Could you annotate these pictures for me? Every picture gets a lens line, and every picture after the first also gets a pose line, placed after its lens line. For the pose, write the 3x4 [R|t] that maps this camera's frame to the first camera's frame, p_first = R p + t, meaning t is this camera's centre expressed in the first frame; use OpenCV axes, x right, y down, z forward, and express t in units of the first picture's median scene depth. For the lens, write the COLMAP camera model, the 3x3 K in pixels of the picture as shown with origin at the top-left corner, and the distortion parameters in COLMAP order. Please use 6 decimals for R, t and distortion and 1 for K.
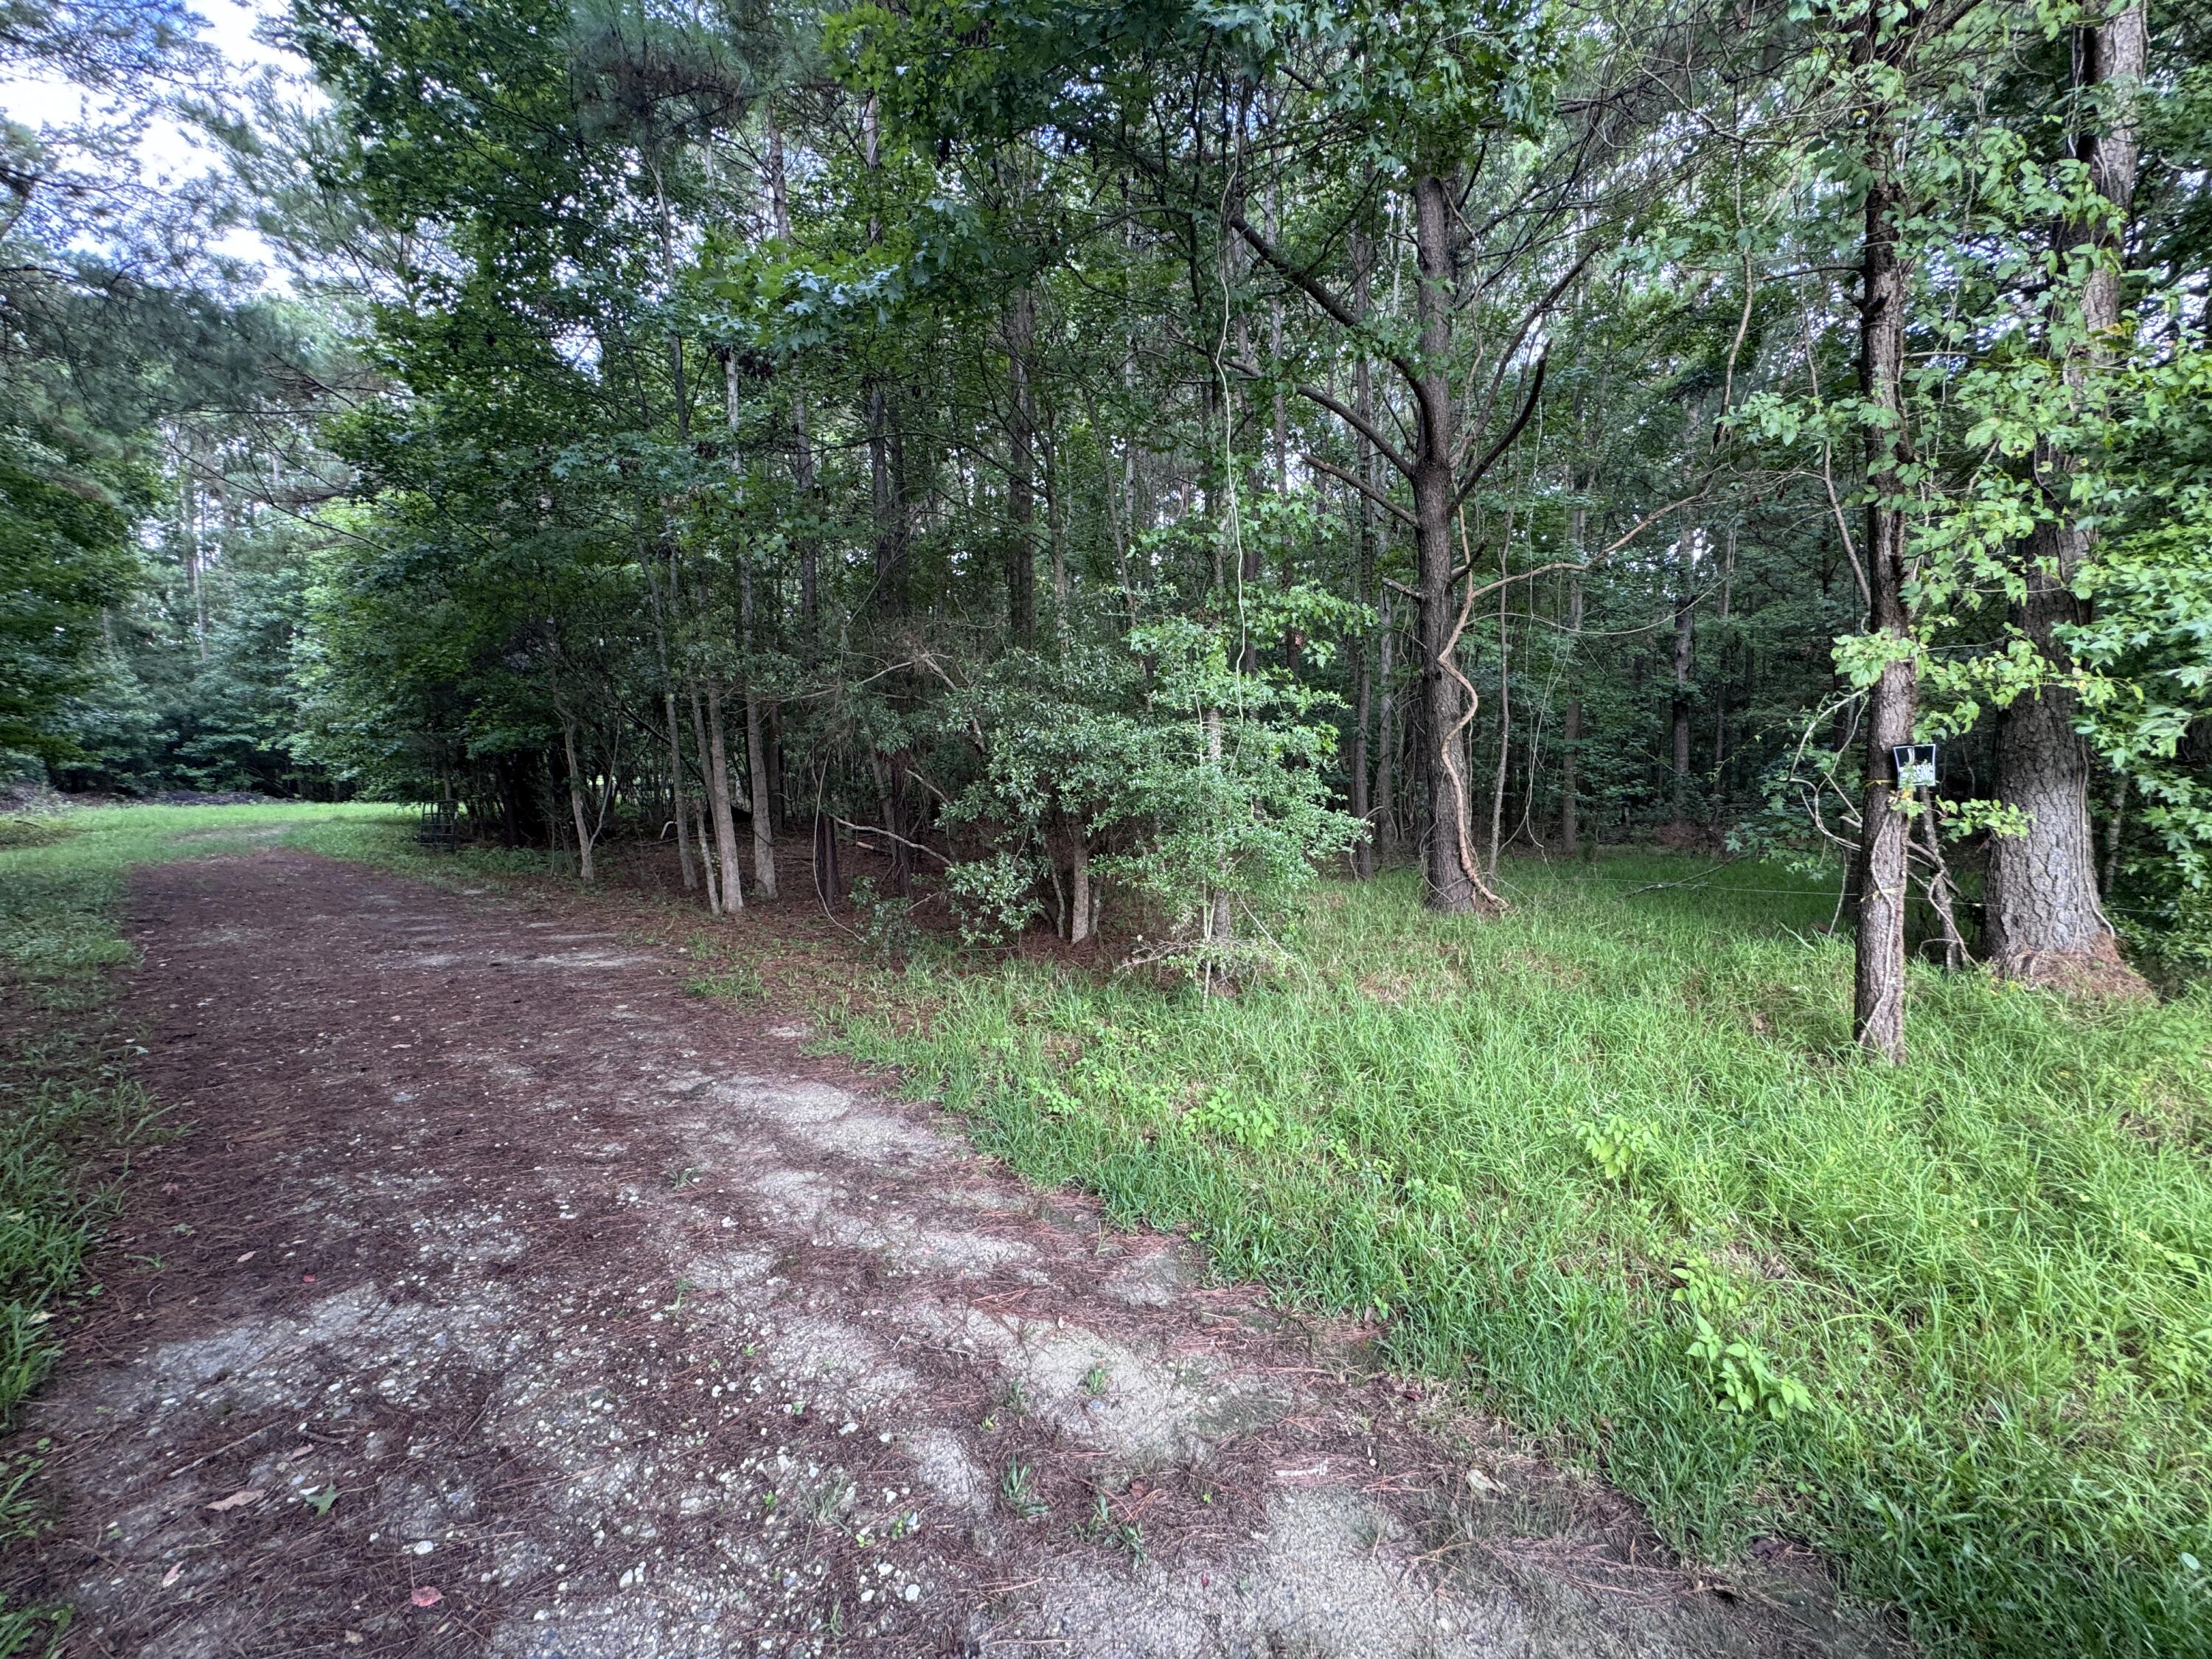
lens RADIAL K [[879.6, 0, 1108.2], [0, 879.6, 821.1], [0, 0, 1]] dist [0.000242, -0.000891]
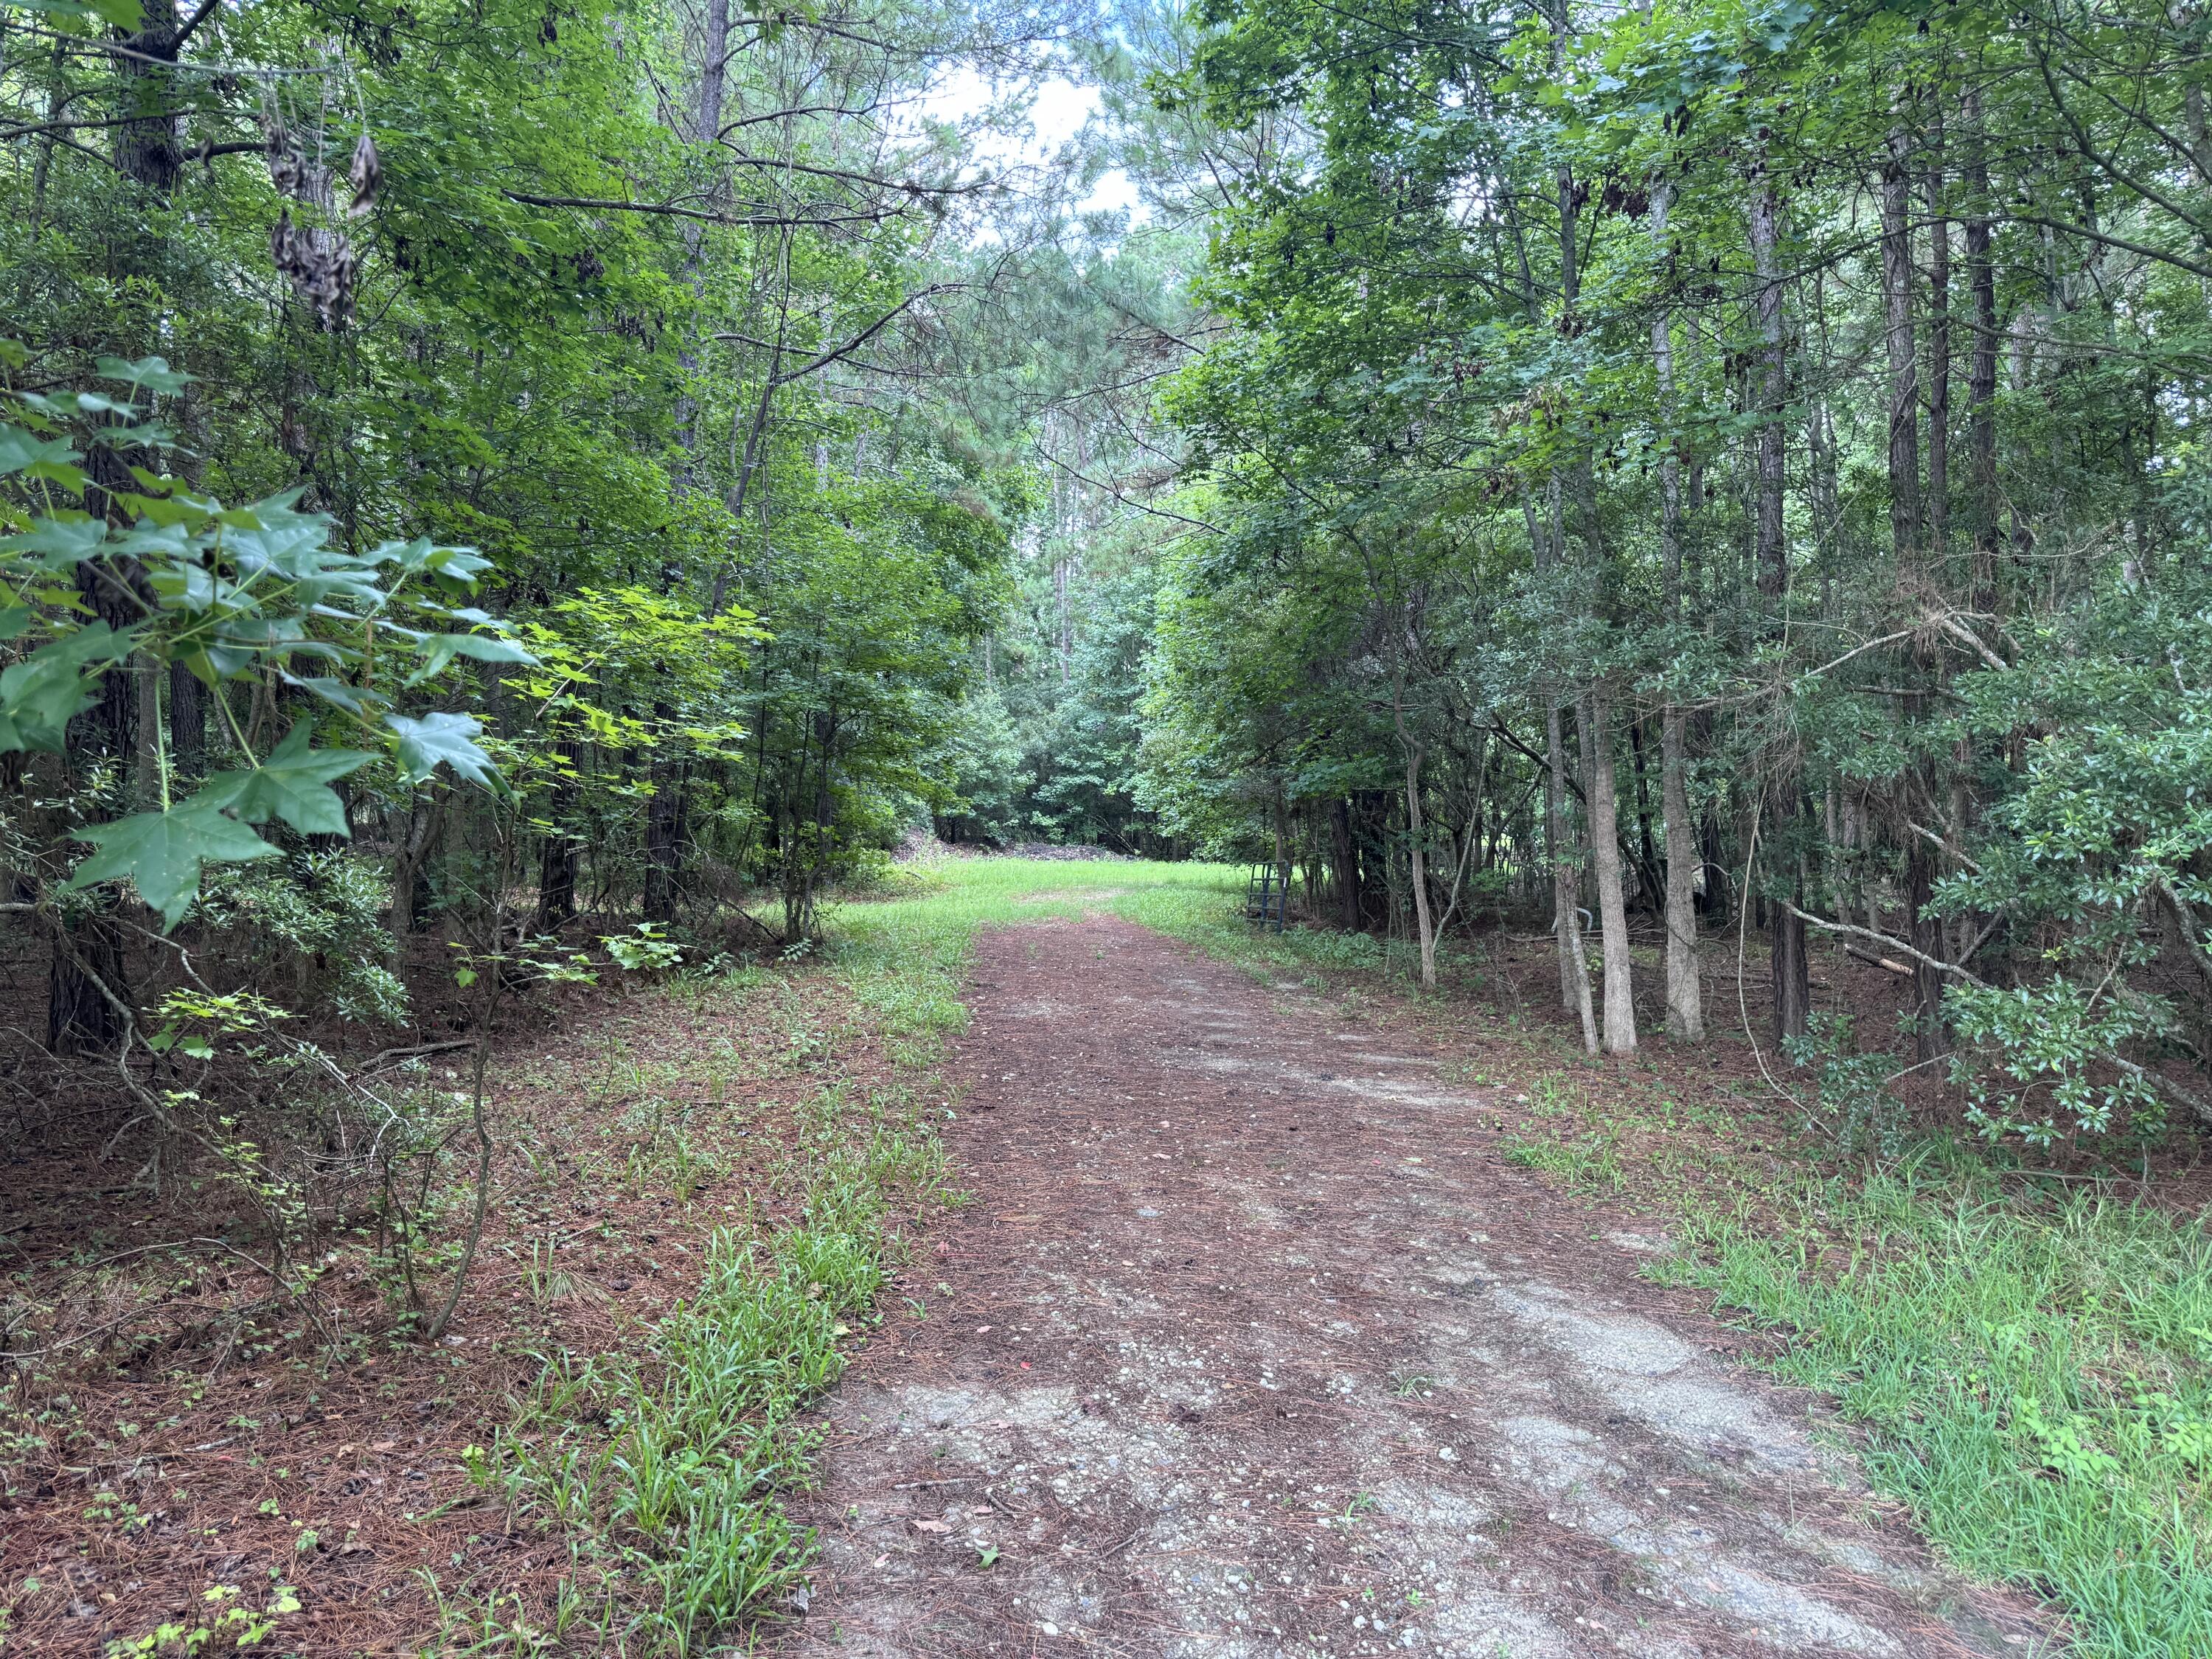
lens RADIAL K [[1553.7, 0, 1090.1], [0, 1553.7, 816.5], [0, 0, 1]] dist [0.035316, -0.040665]
pose [[0.709151, 0.005807, -0.705033, 0.153248], [-0.051121, 0.997758, -0.043202, 0.009352], [0.703201, 0.066679, 0.707858, -0.077197]]
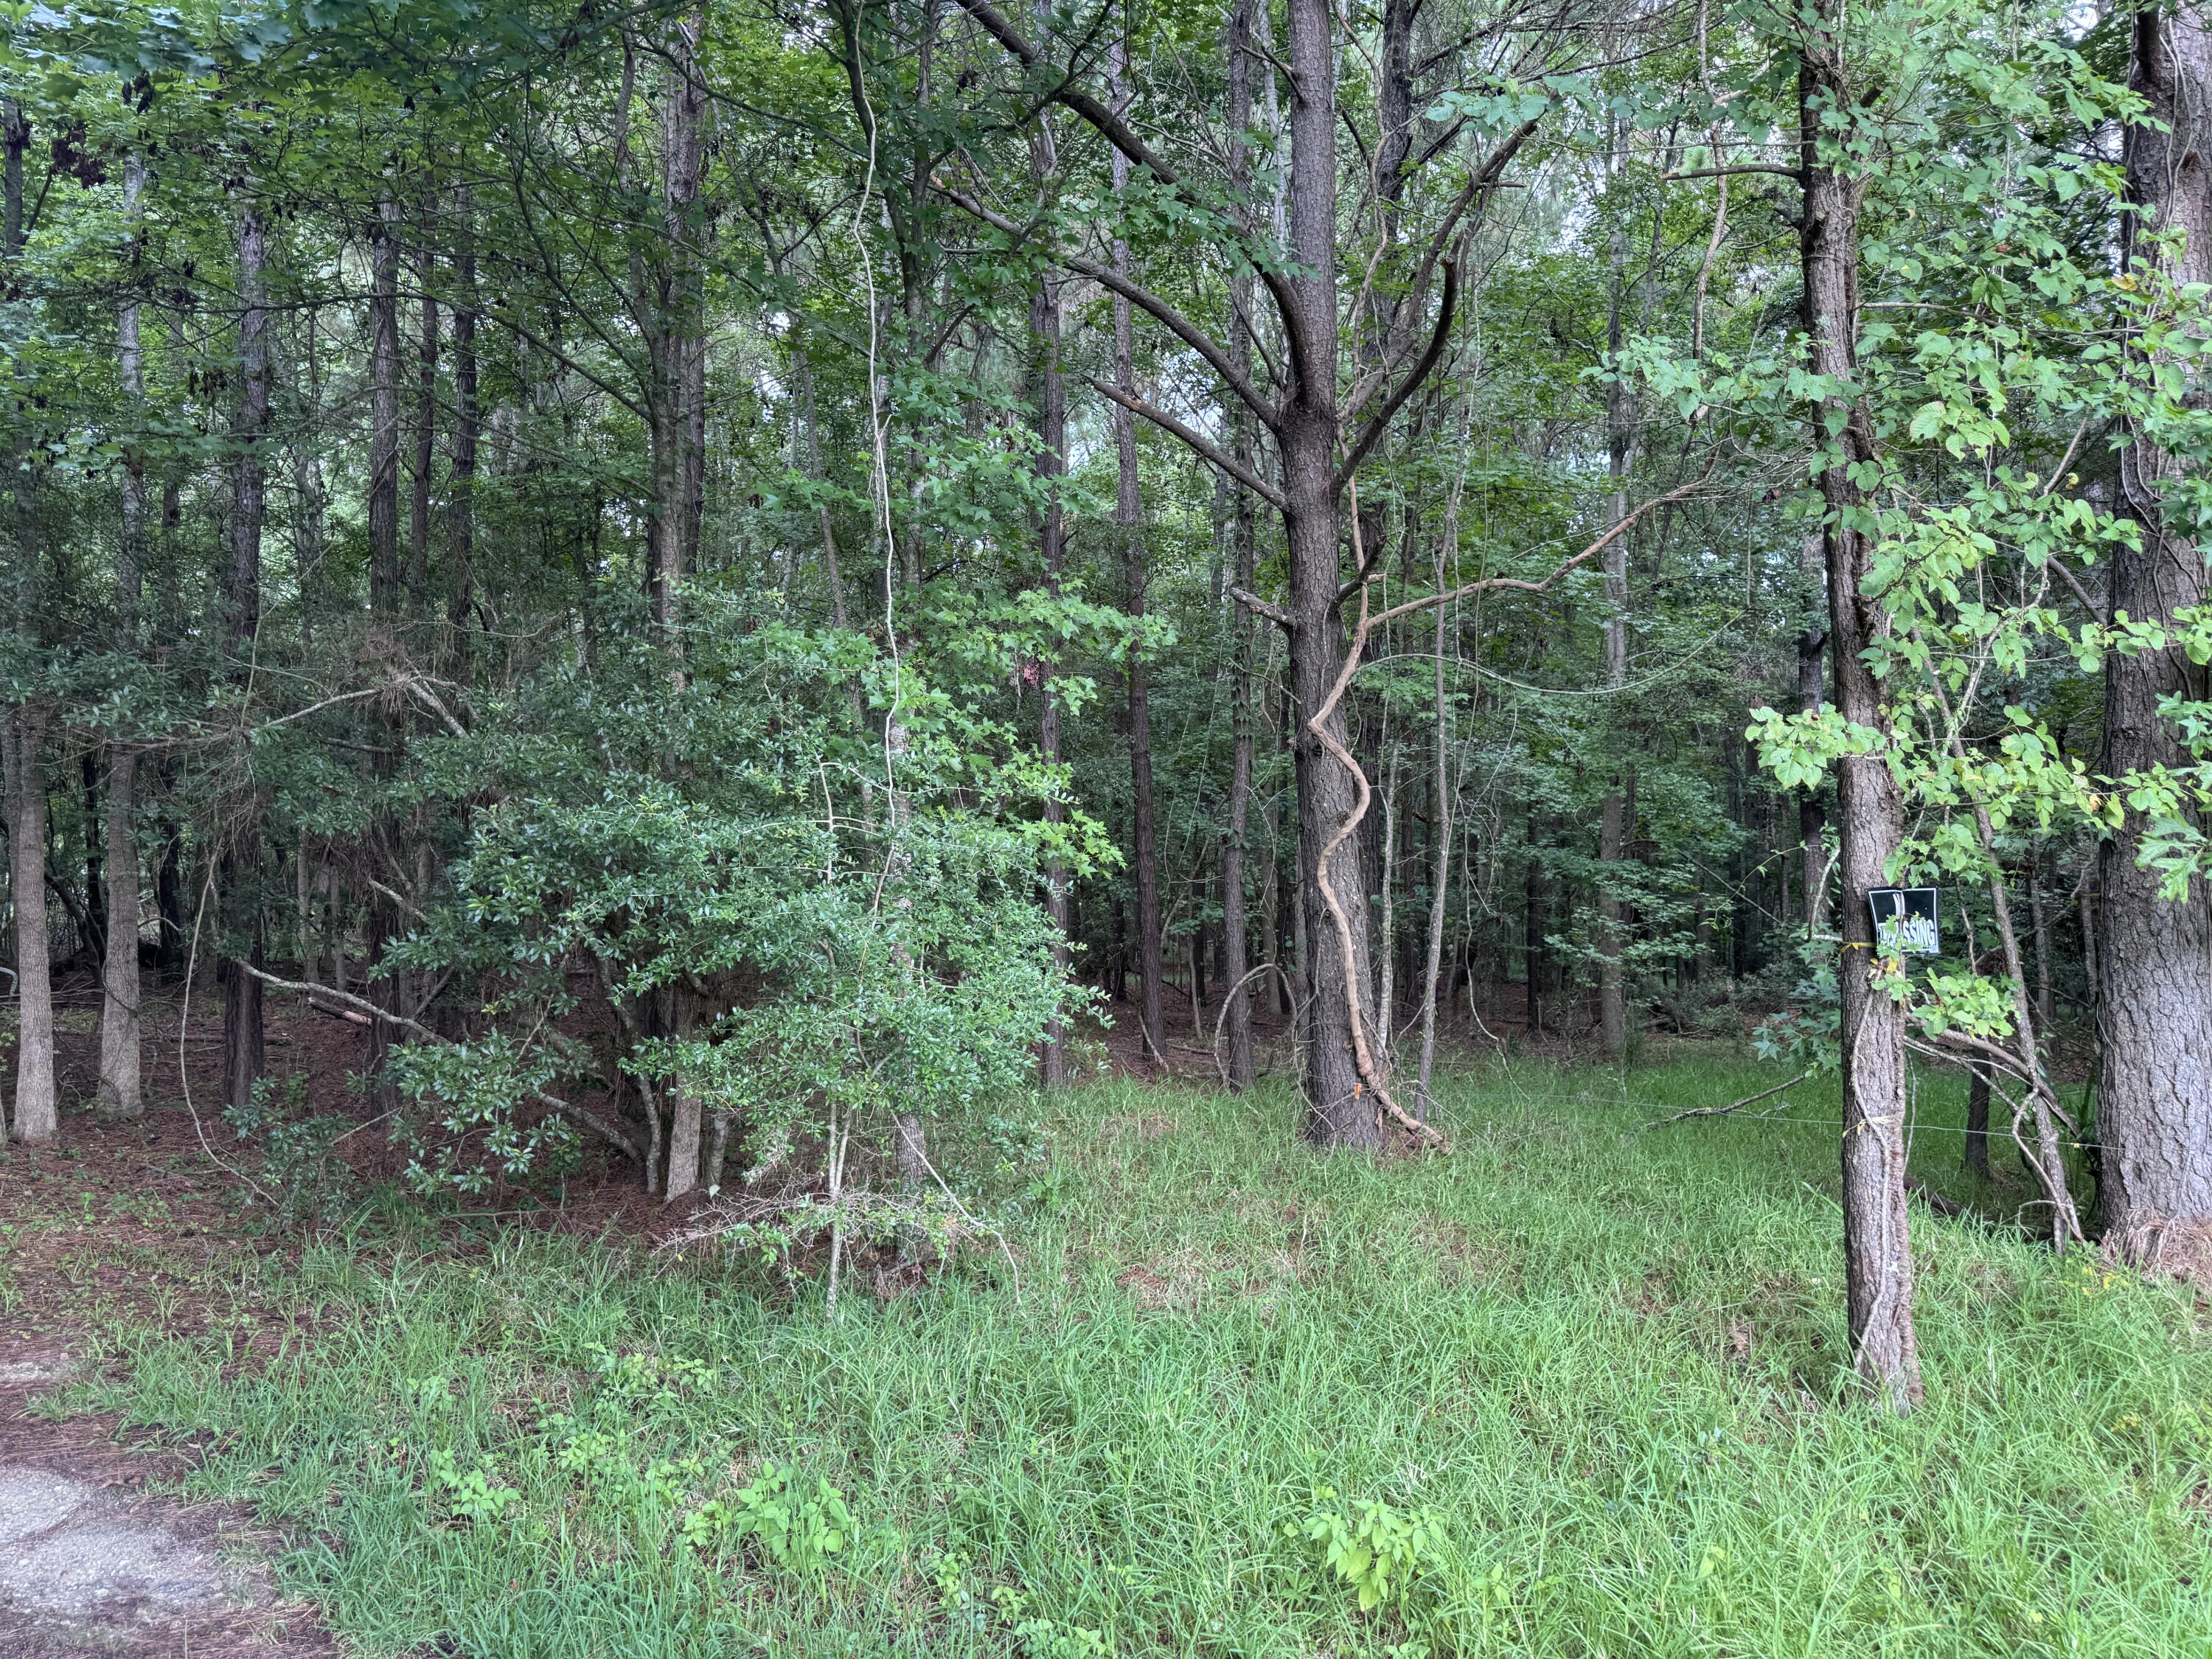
lens RADIAL K [[1553.7, 0, 1102.4], [0, 1553.7, 812.1], [0, 0, 1]] dist [0.035316, -0.040665]
pose [[0.991211, 0.035485, 0.127442, 0.157264], [-0.021322, 0.993611, -0.110831, -0.002333], [-0.130561, 0.107140, 0.985634, -0.043612]]
